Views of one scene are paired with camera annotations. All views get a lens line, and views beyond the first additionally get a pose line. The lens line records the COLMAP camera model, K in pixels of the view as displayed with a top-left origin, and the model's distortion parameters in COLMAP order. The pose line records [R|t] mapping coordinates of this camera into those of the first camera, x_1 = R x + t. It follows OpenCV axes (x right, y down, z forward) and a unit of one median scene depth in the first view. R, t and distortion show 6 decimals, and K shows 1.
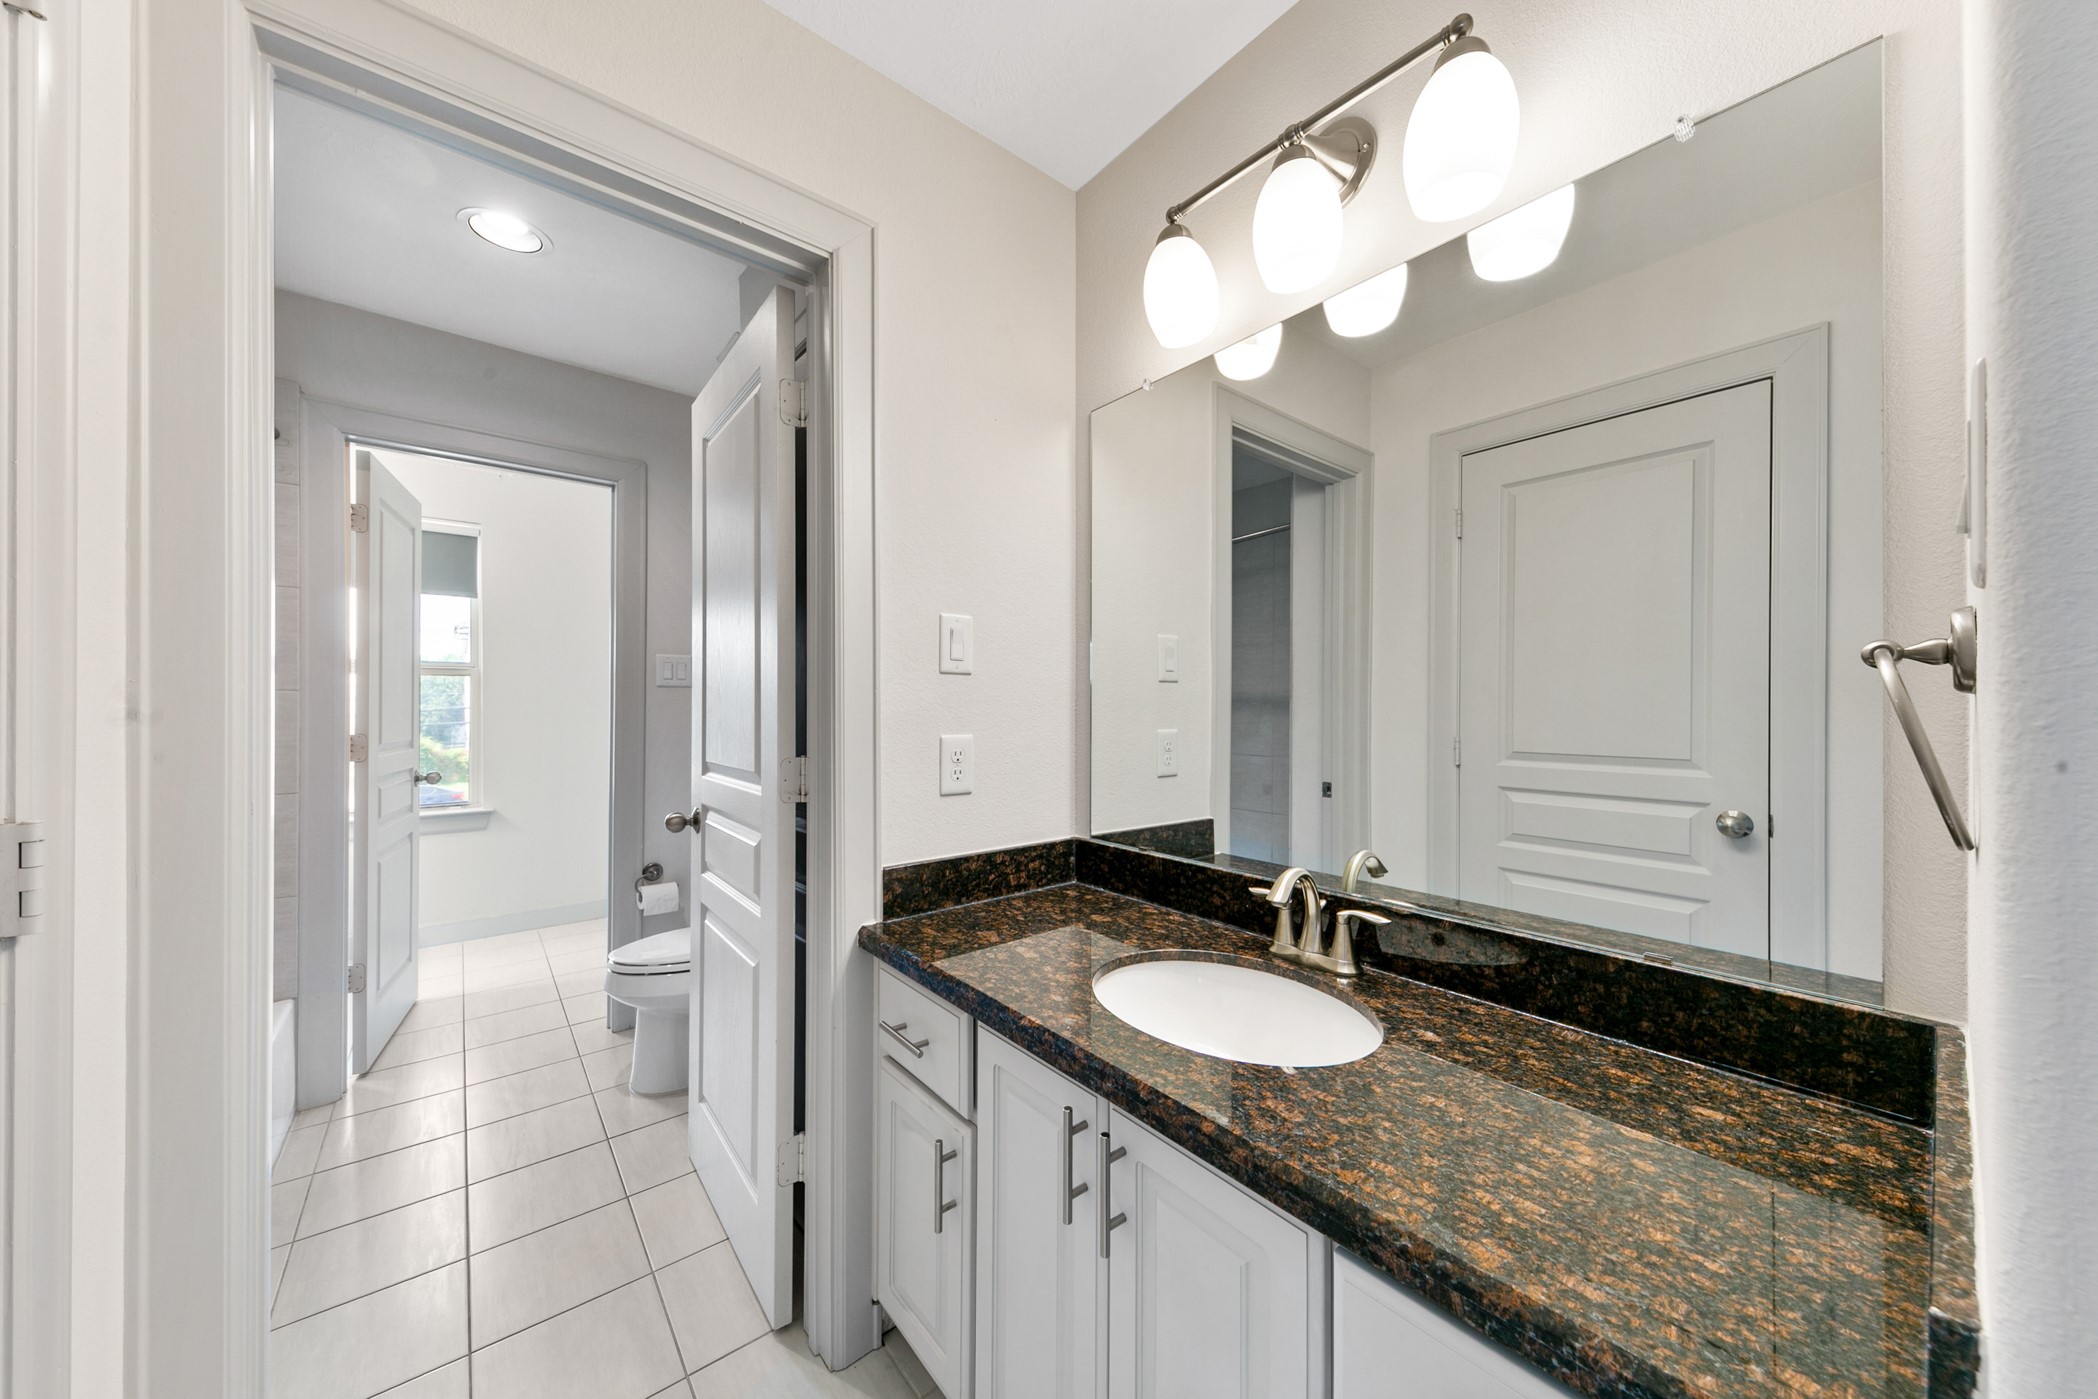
lens RADIAL K [[727.6, 0, 1043.8], [0, 727.6, 705.7], [0, 0, 1]] dist [0.008287, -0.002664]
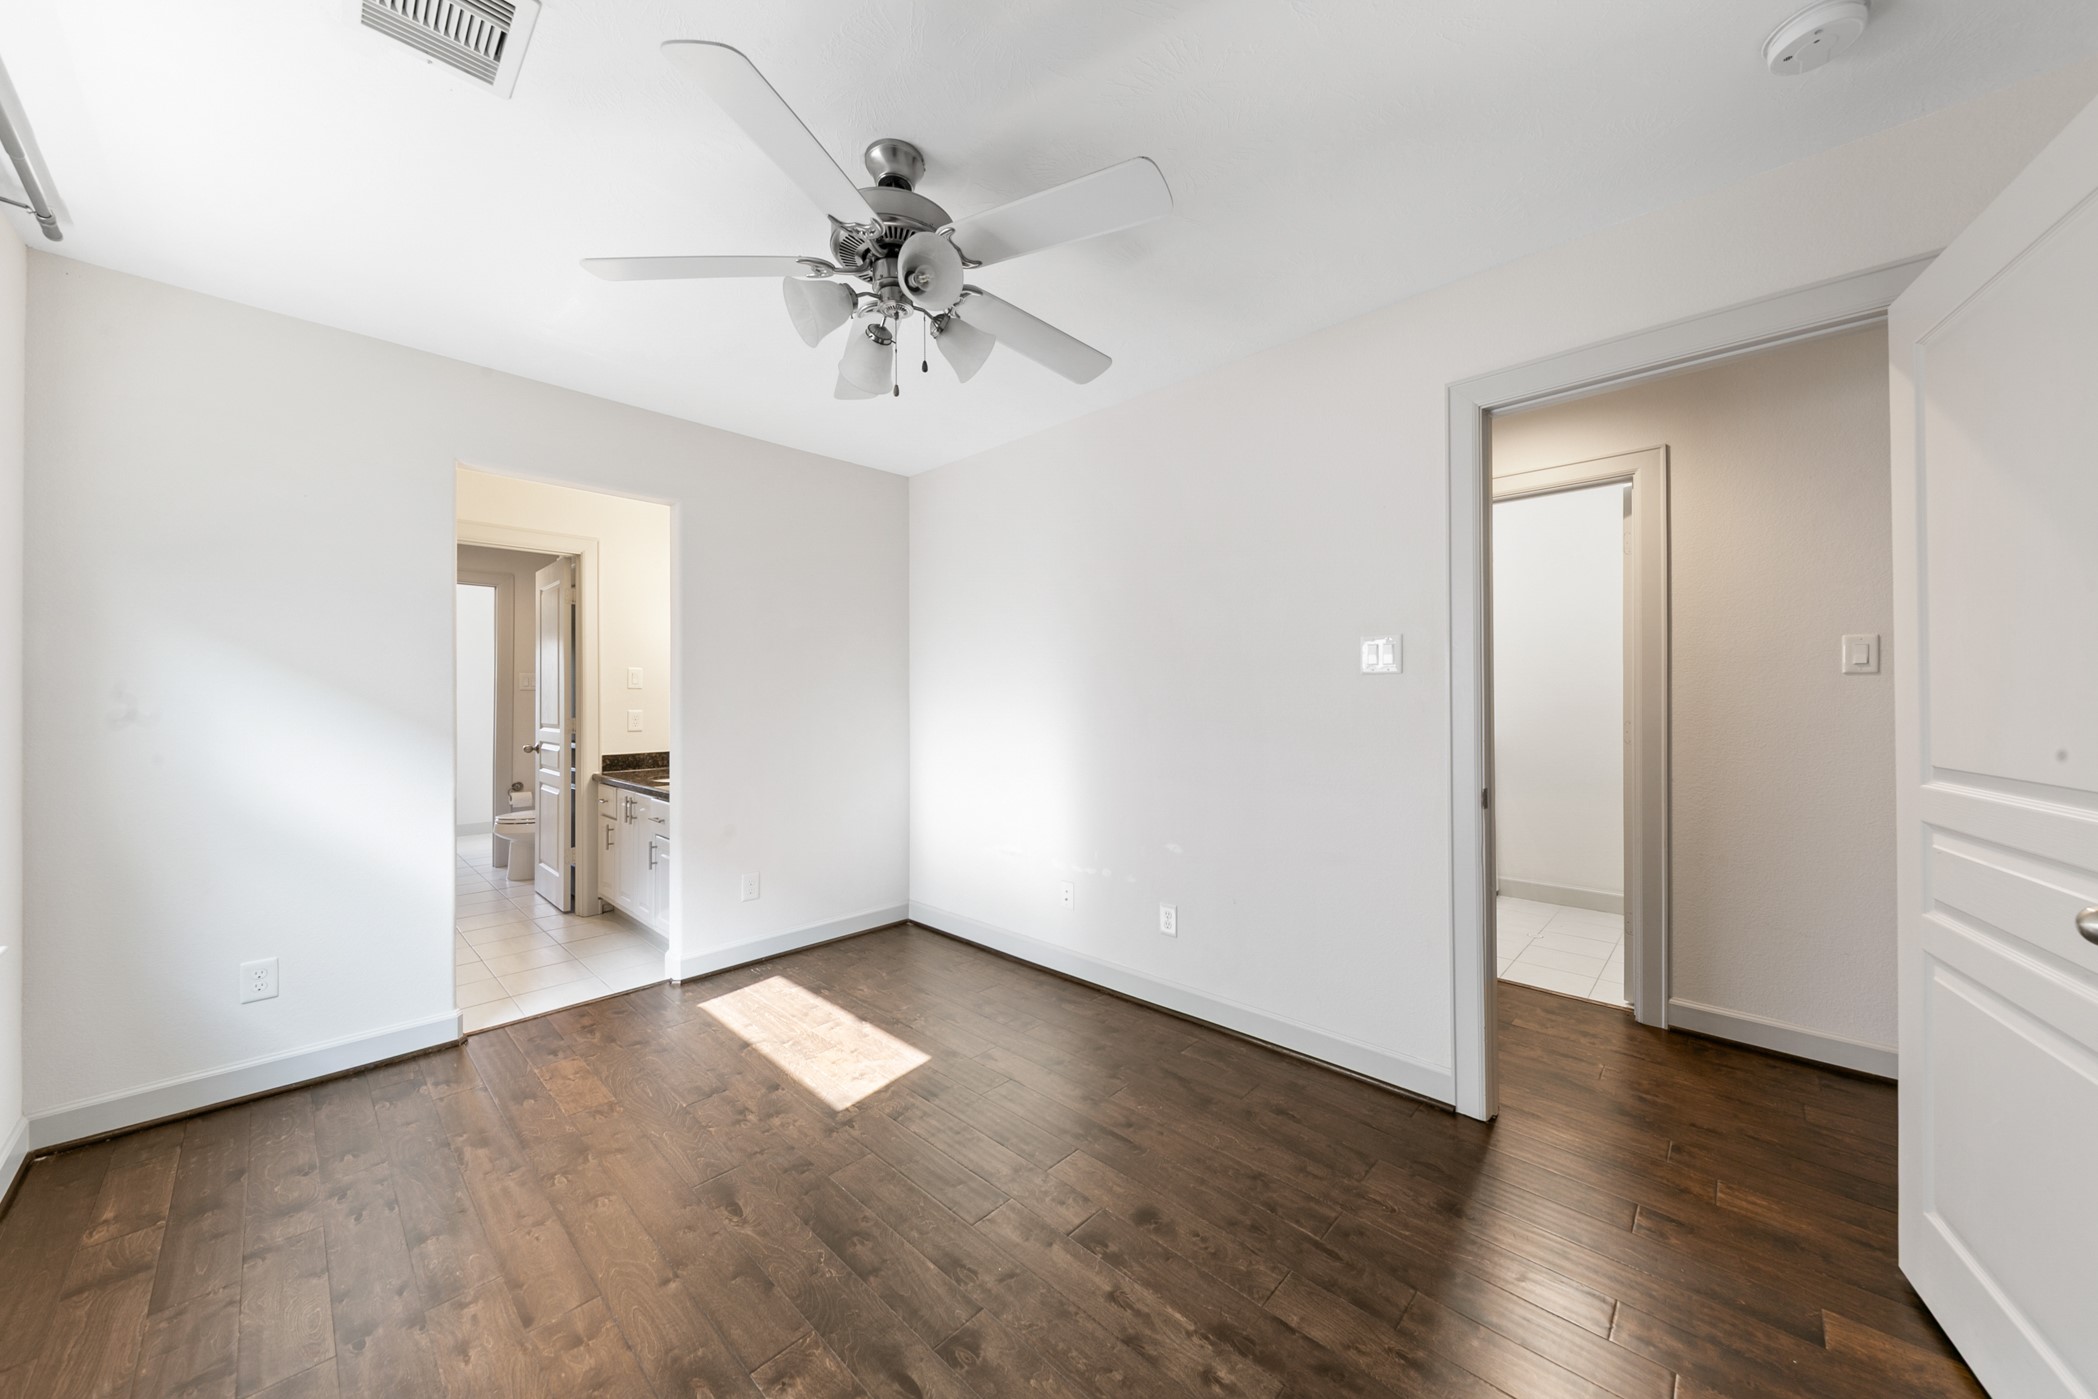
lens RADIAL K [[727.6, 0, 1039.9], [0, 727.6, 694.6], [0, 0, 1]] dist [0.008287, -0.002664]
pose [[0.991733, -0.002779, 0.128292, 0.968488], [0.003174, 0.999991, -0.002873, -0.006324], [-0.128283, 0.003256, 0.991732, -1.804030]]
